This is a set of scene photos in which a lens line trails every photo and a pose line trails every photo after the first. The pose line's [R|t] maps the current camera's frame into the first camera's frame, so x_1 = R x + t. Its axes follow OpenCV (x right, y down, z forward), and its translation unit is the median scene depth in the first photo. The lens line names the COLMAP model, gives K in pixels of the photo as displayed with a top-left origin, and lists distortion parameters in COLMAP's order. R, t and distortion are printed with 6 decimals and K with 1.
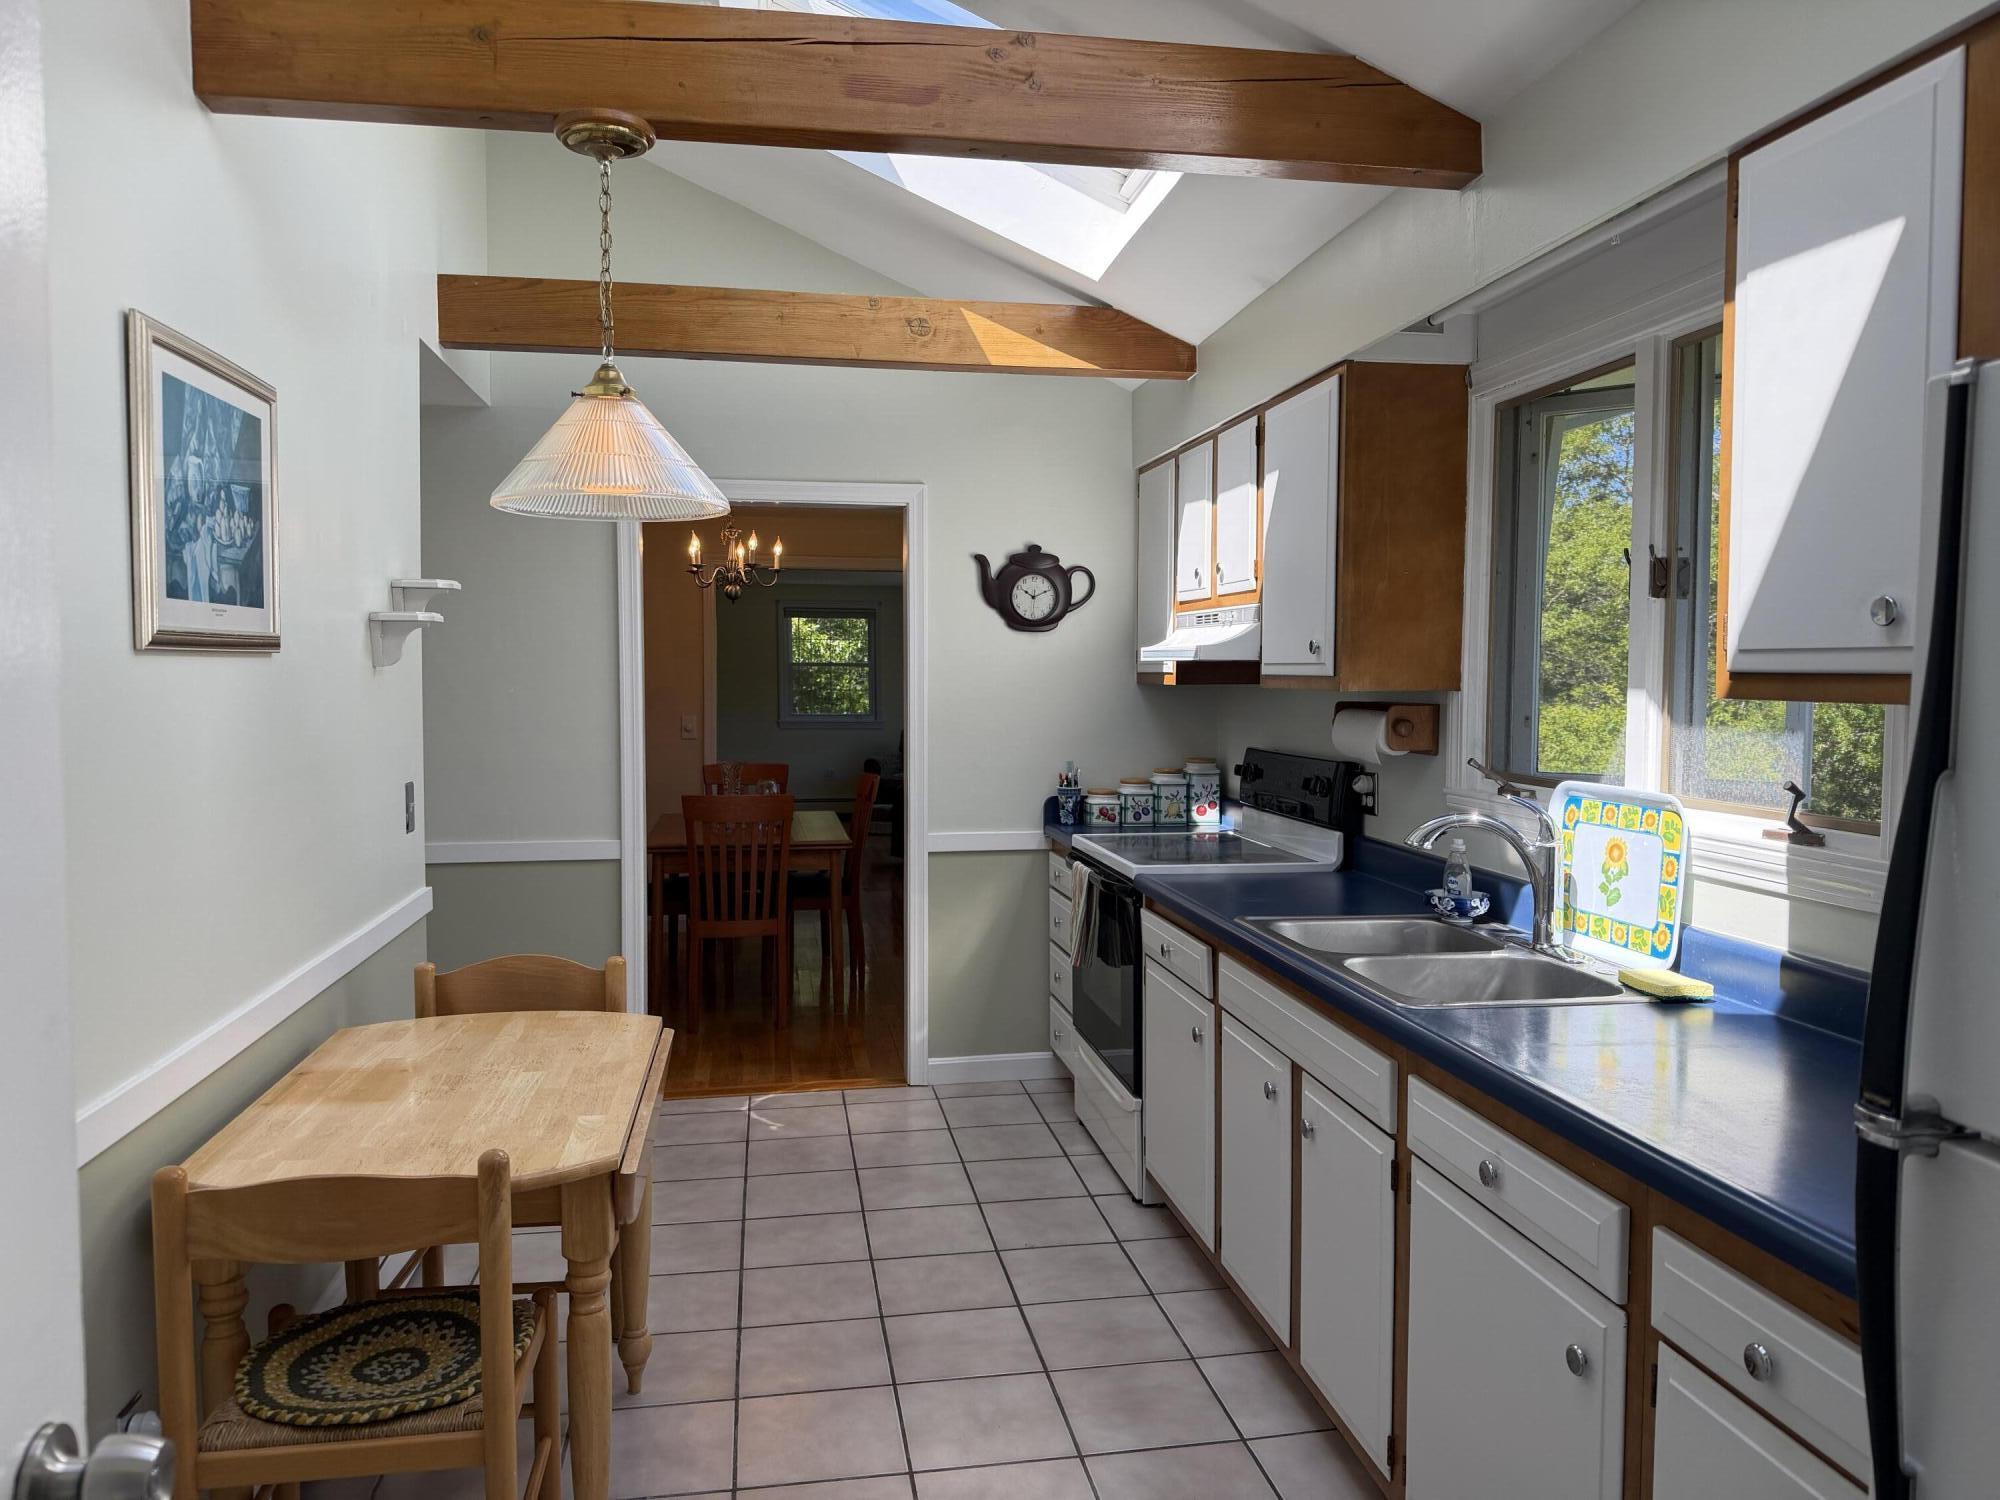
lens RADIAL K [[1404.1, 0, 992.6], [0, 1404.1, 749.0], [0, 0, 1]] dist [0.034293, -0.042547]
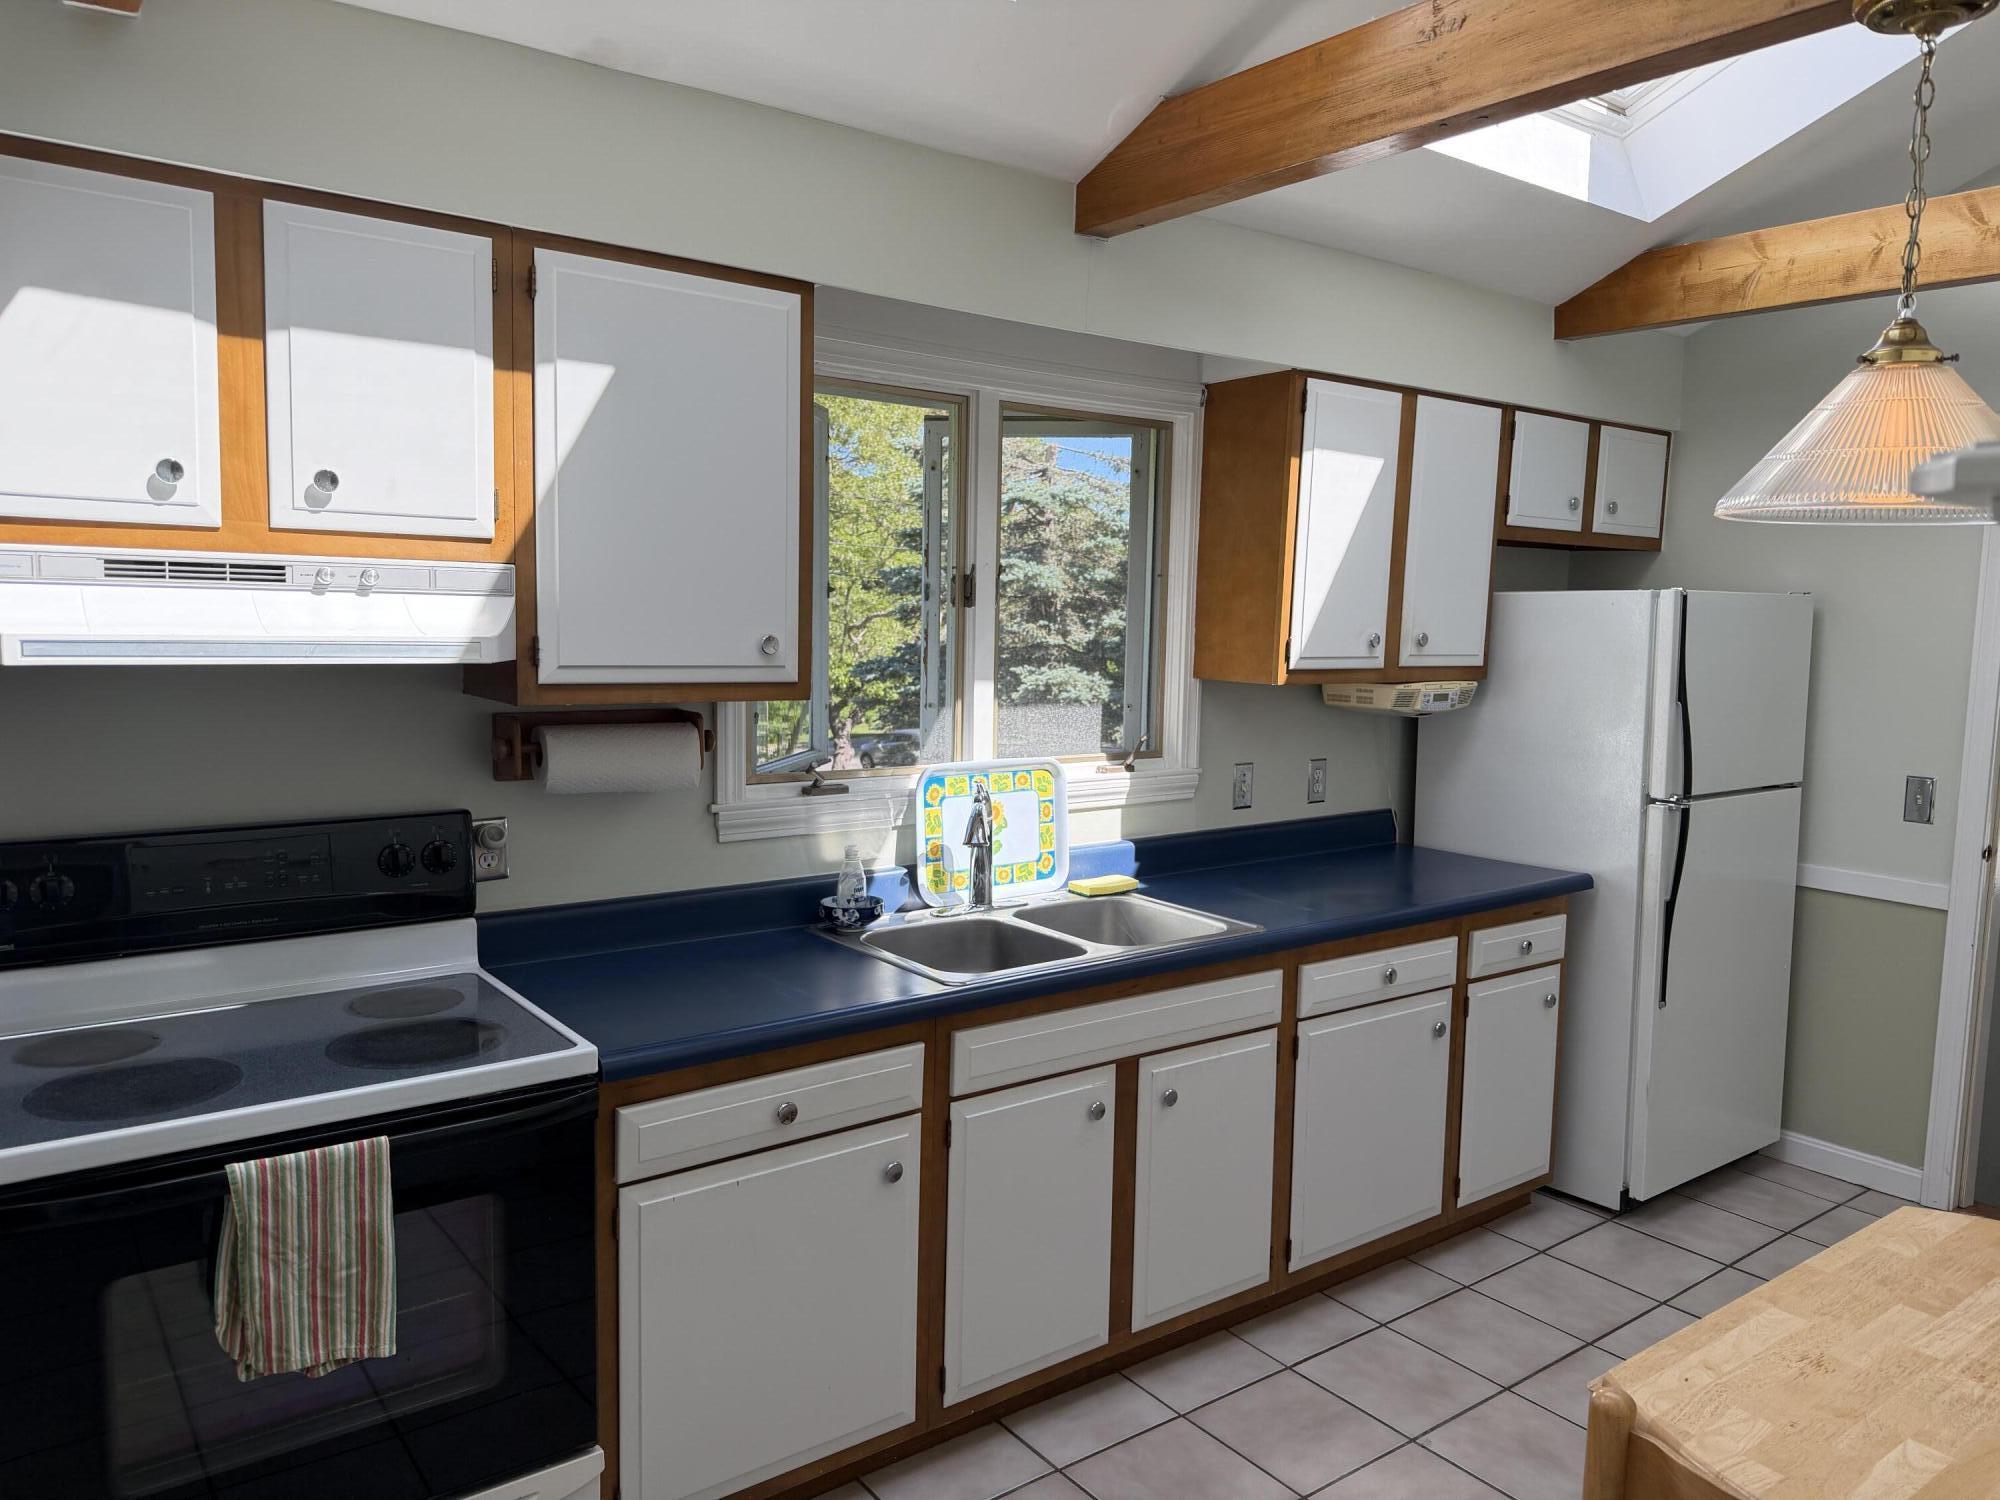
lens RADIAL K [[1404.1, 0, 988.3], [0, 1404.1, 742.4], [0, 0, 1]] dist [0.034293, -0.042547]
pose [[-0.454652, -0.099046, 0.885145, -0.664888], [0.026488, 0.991854, 0.124592, -0.146719], [-0.890275, 0.080091, -0.448325, 1.616650]]
